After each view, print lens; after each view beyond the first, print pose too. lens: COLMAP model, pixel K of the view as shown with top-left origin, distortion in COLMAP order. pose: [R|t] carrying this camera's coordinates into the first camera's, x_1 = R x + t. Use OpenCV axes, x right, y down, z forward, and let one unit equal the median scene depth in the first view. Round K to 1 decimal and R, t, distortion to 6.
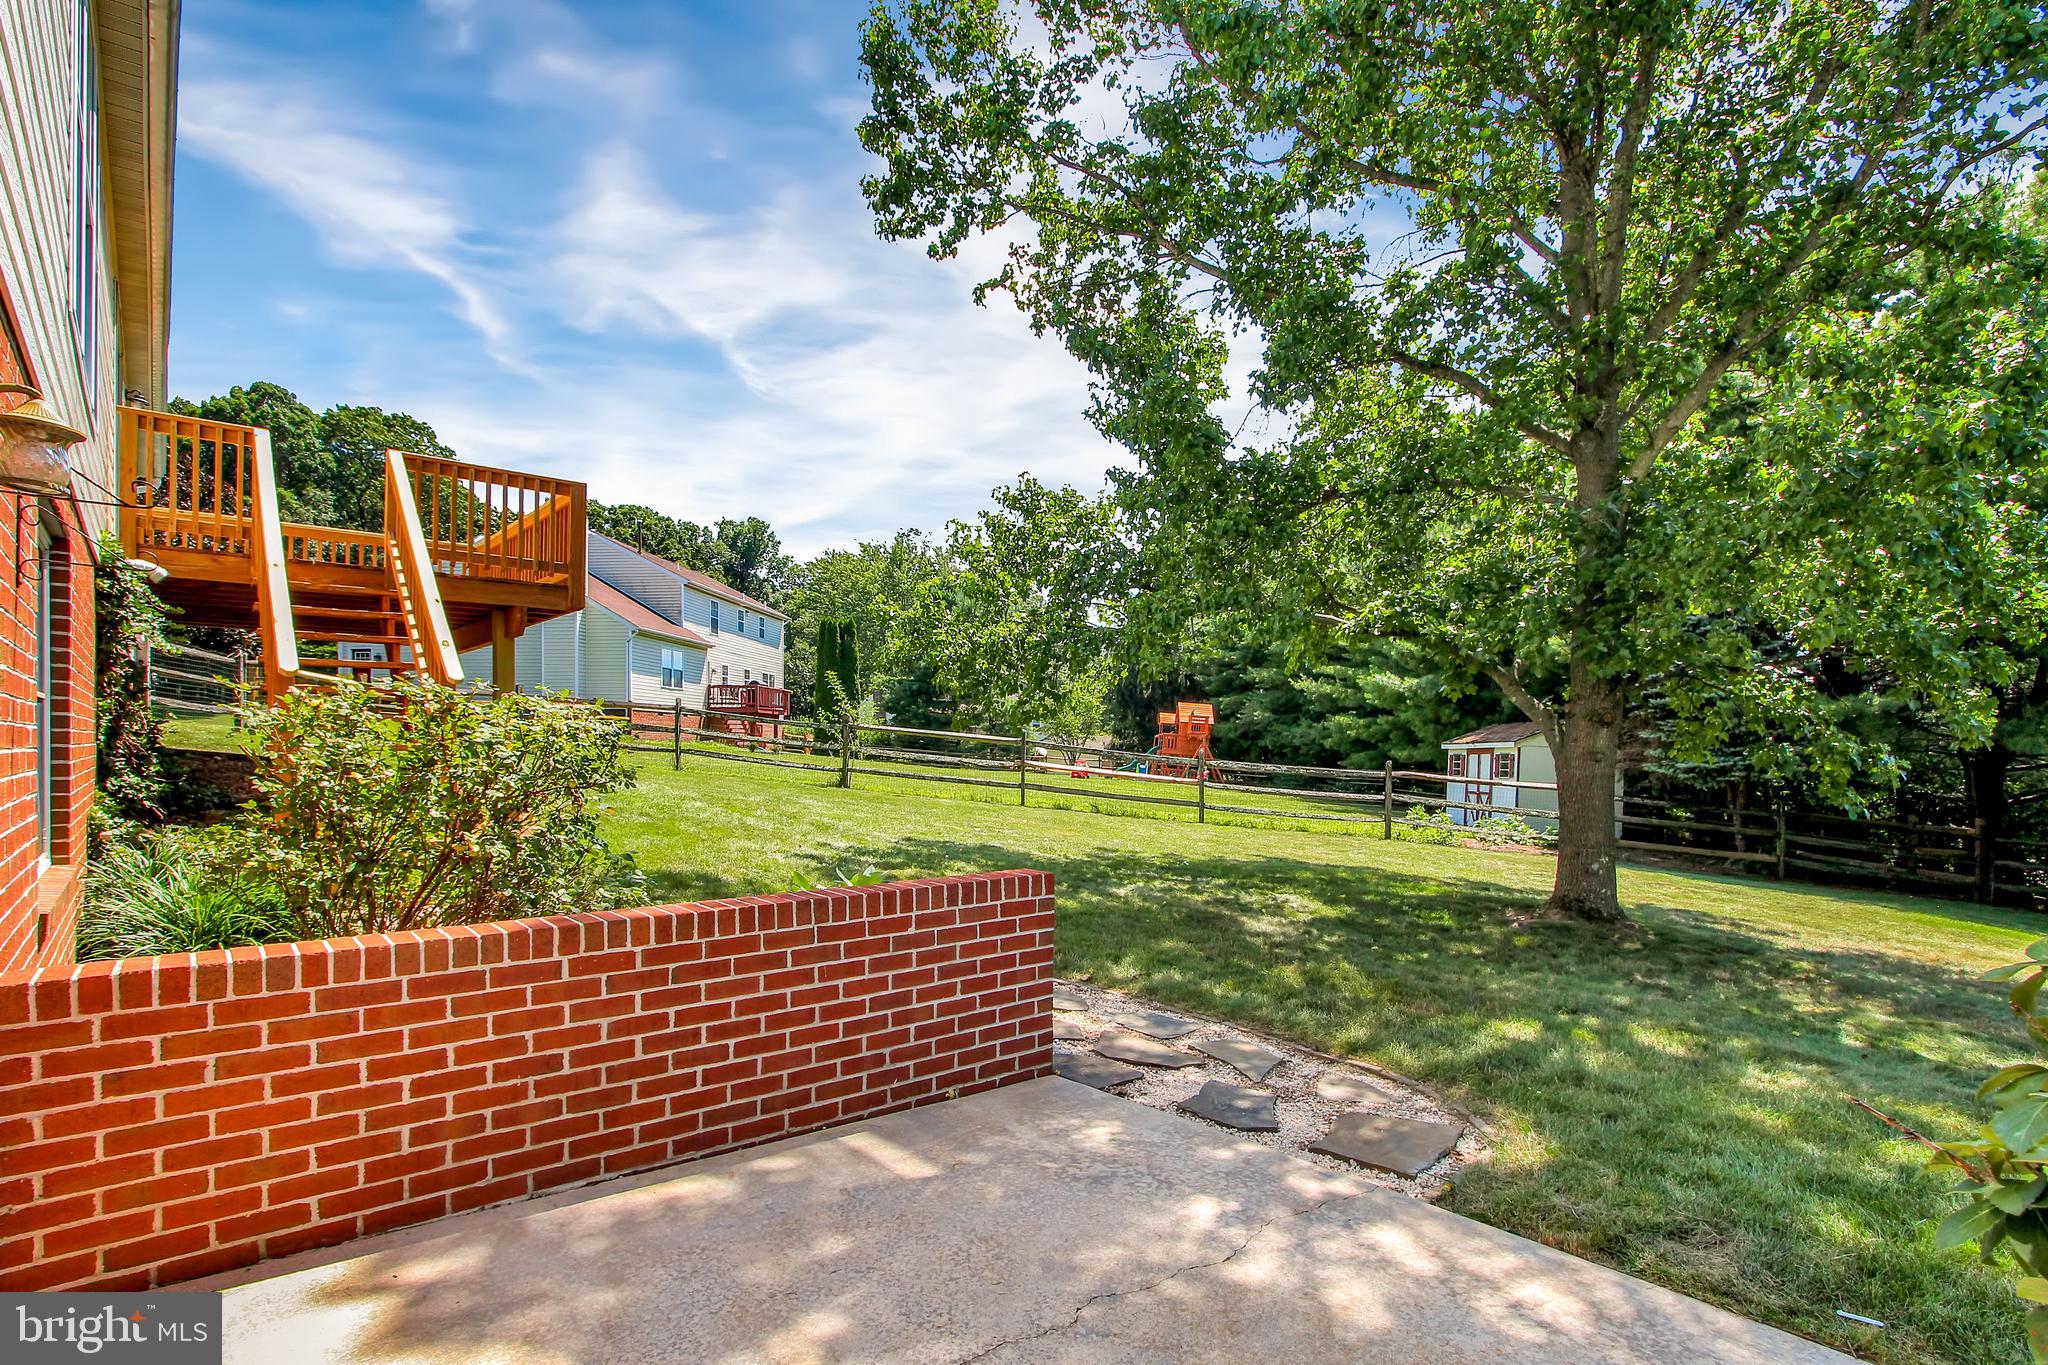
lens RADIAL K [[978.4, 0, 1024.7], [0, 978.4, 745.0], [0, 0, 1]] dist [-0.000315, 0.000161]
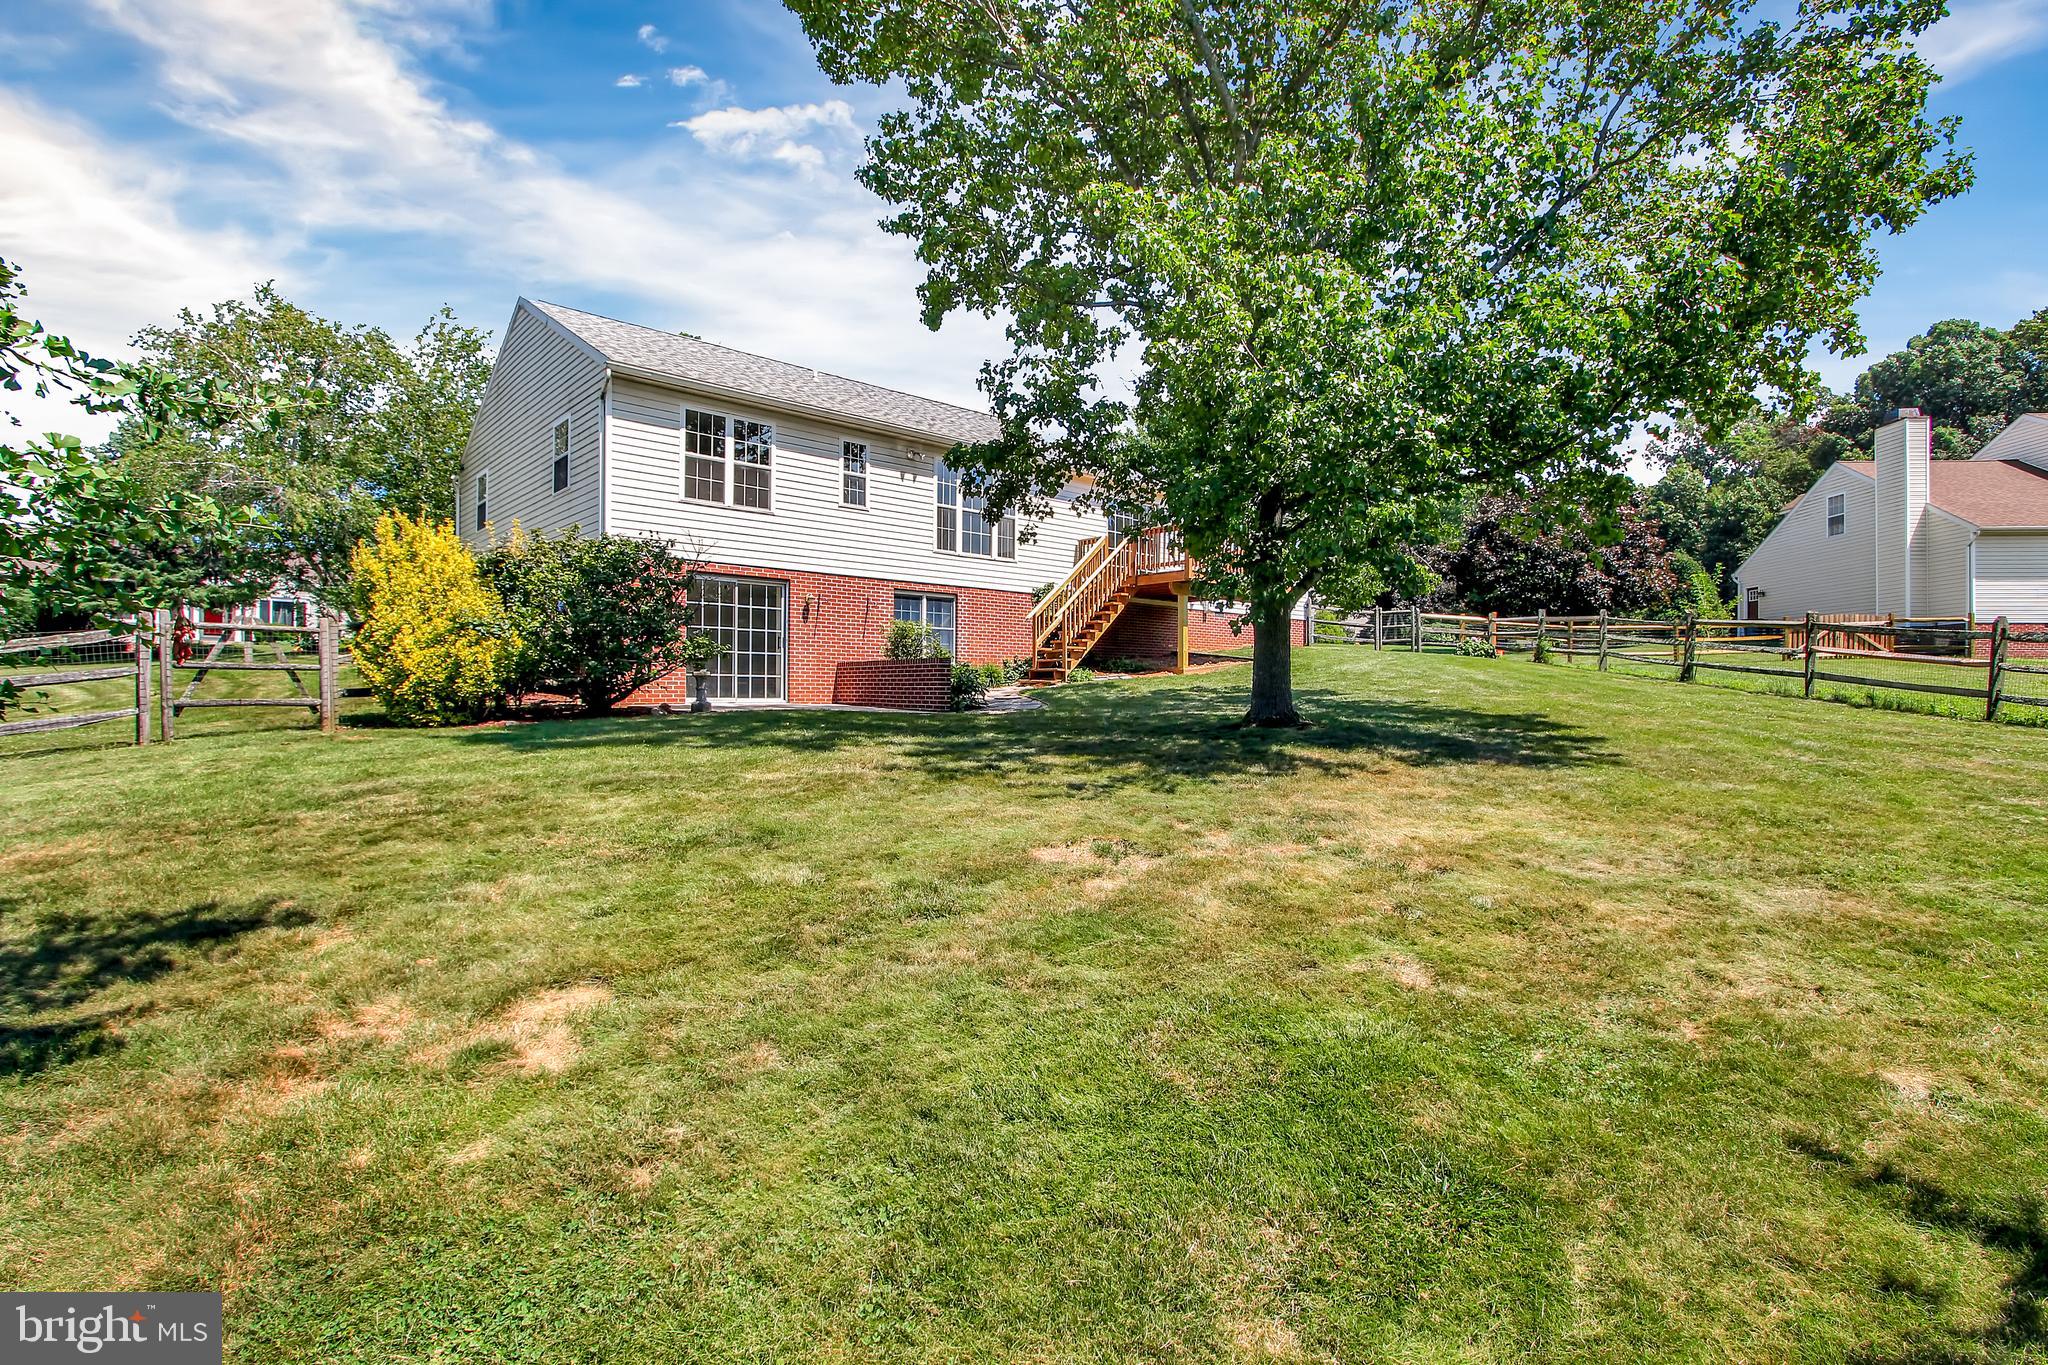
lens RADIAL K [[939.7, 0, 1024.0], [0, 939.7, 682.5], [0, 0, 1]] dist [-0.000181, 0.000039]
pose [[0.044271, -0.013035, -0.998935, 4.950432], [-0.002637, 0.999910, -0.013164, 0.372763], [0.999016, 0.003217, 0.044233, 1.546939]]
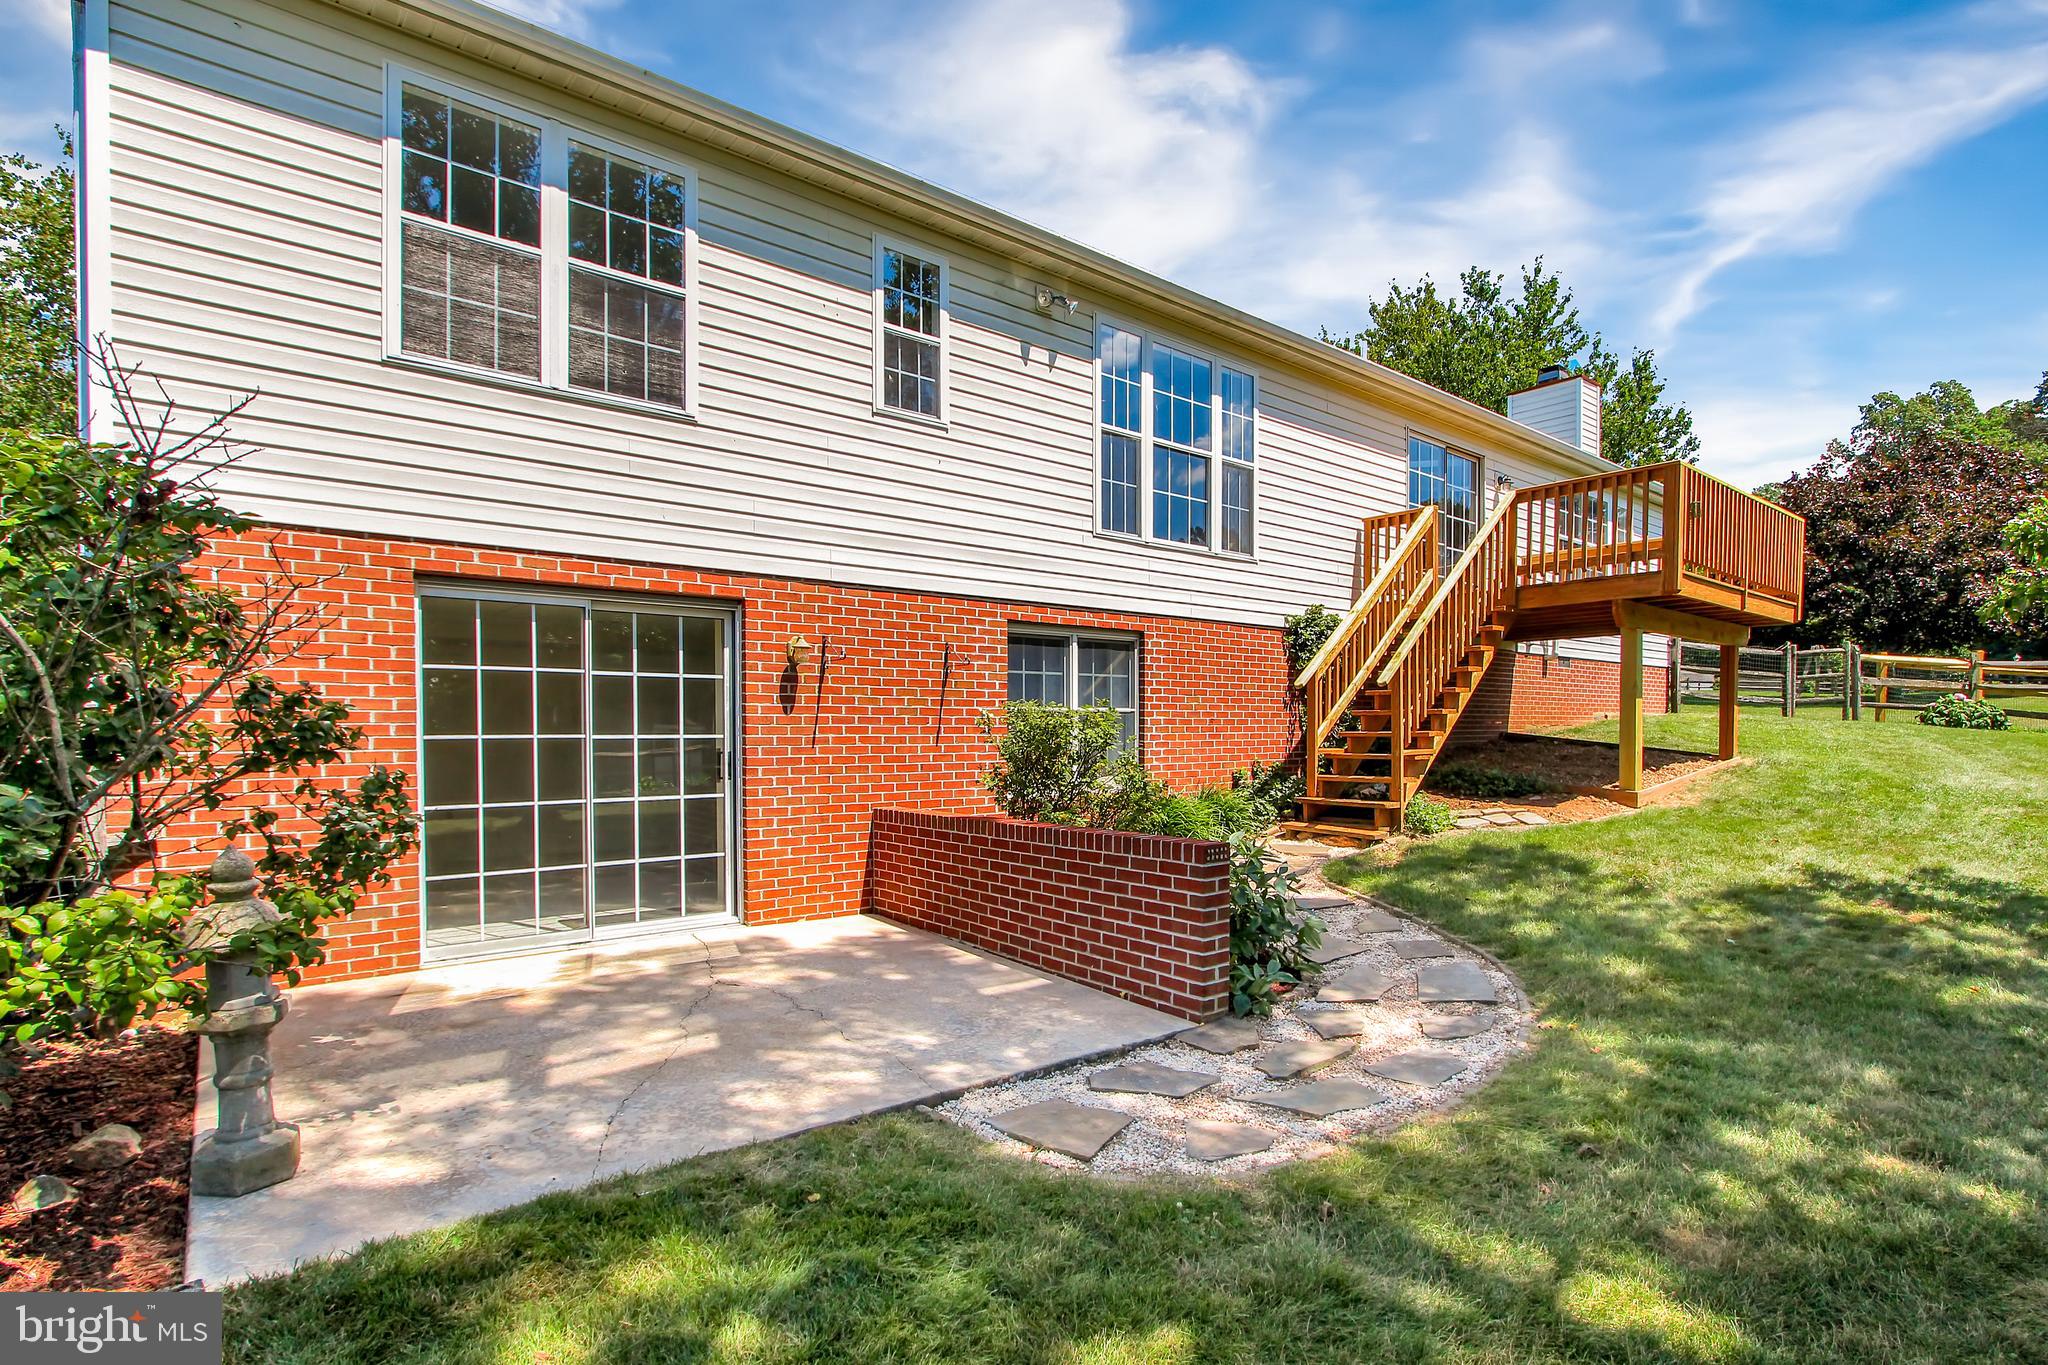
lens RADIAL K [[978.4, 0, 1024.7], [0, 978.4, 745.0], [0, 0, 1]] dist [-0.000315, 0.000161]
pose [[-0.025545, 0.010090, -0.999623, 1.535387], [0.002147, 0.999947, 0.010038, 0.000824], [0.999671, -0.001890, -0.025566, 1.091451]]
